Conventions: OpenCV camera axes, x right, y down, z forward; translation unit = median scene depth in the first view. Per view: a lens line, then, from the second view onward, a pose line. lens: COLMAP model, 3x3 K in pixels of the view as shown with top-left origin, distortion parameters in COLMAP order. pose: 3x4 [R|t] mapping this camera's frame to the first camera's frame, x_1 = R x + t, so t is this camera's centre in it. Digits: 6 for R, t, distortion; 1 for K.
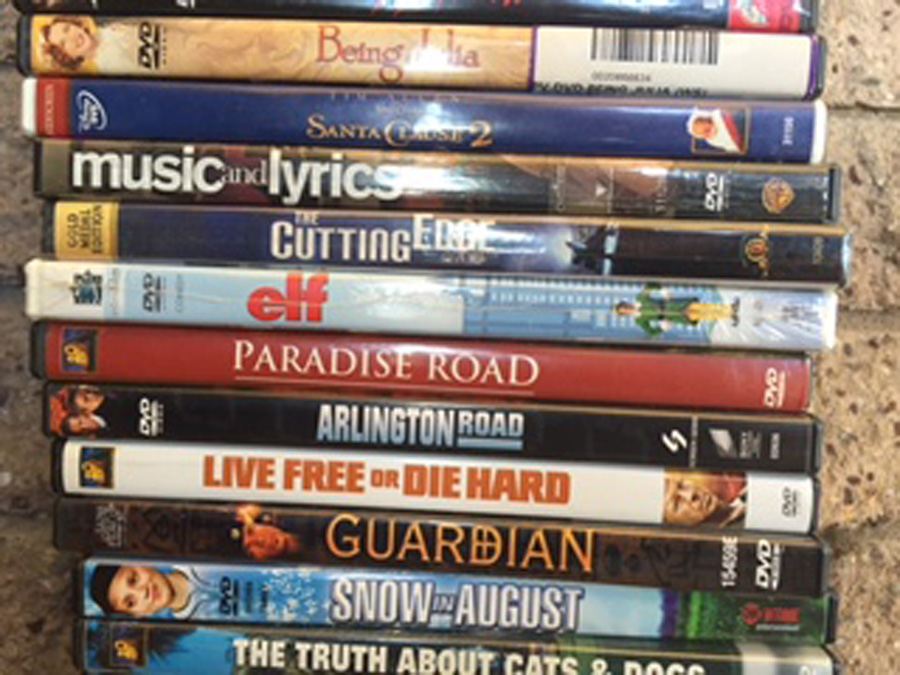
lens RADIAL K [[768.3, 0, 454.0], [0, 768.3, 342.7], [0, 0, 1]] dist [0.061776, -0.109372]
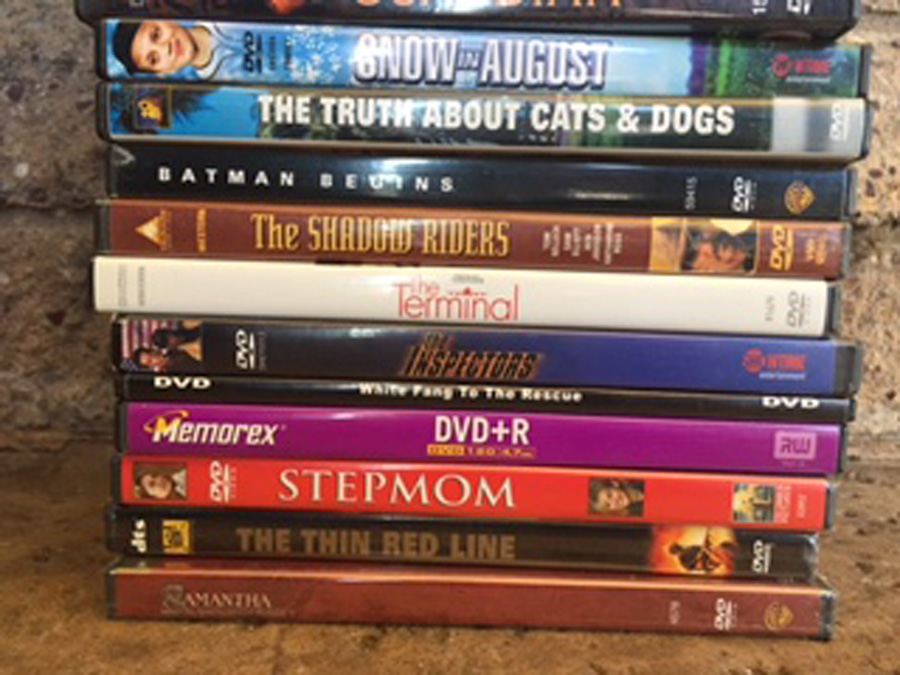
lens RADIAL K [[768.3, 0, 454.2], [0, 768.3, 331.4], [0, 0, 1]] dist [0.061776, -0.109372]
pose [[0.999908, -0.007907, -0.011046, -0.024150], [0.008319, 0.999252, 0.037768, 0.648227], [0.010739, -0.037857, 0.999225, -0.001148]]
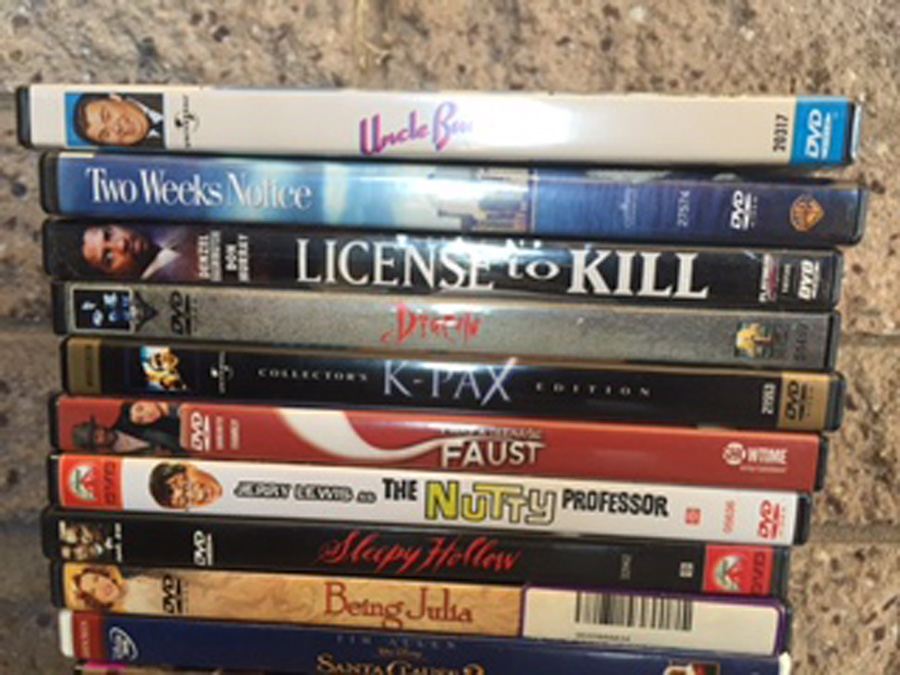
lens RADIAL K [[768.3, 0, 455.1], [0, 768.3, 342.6], [0, 0, 1]] dist [0.061776, -0.109372]
pose [[0.999789, -0.003743, -0.020177, 0.029420], [0.006164, 0.992598, 0.121293, -0.832176], [0.019574, -0.121392, 0.992412, -0.036128]]
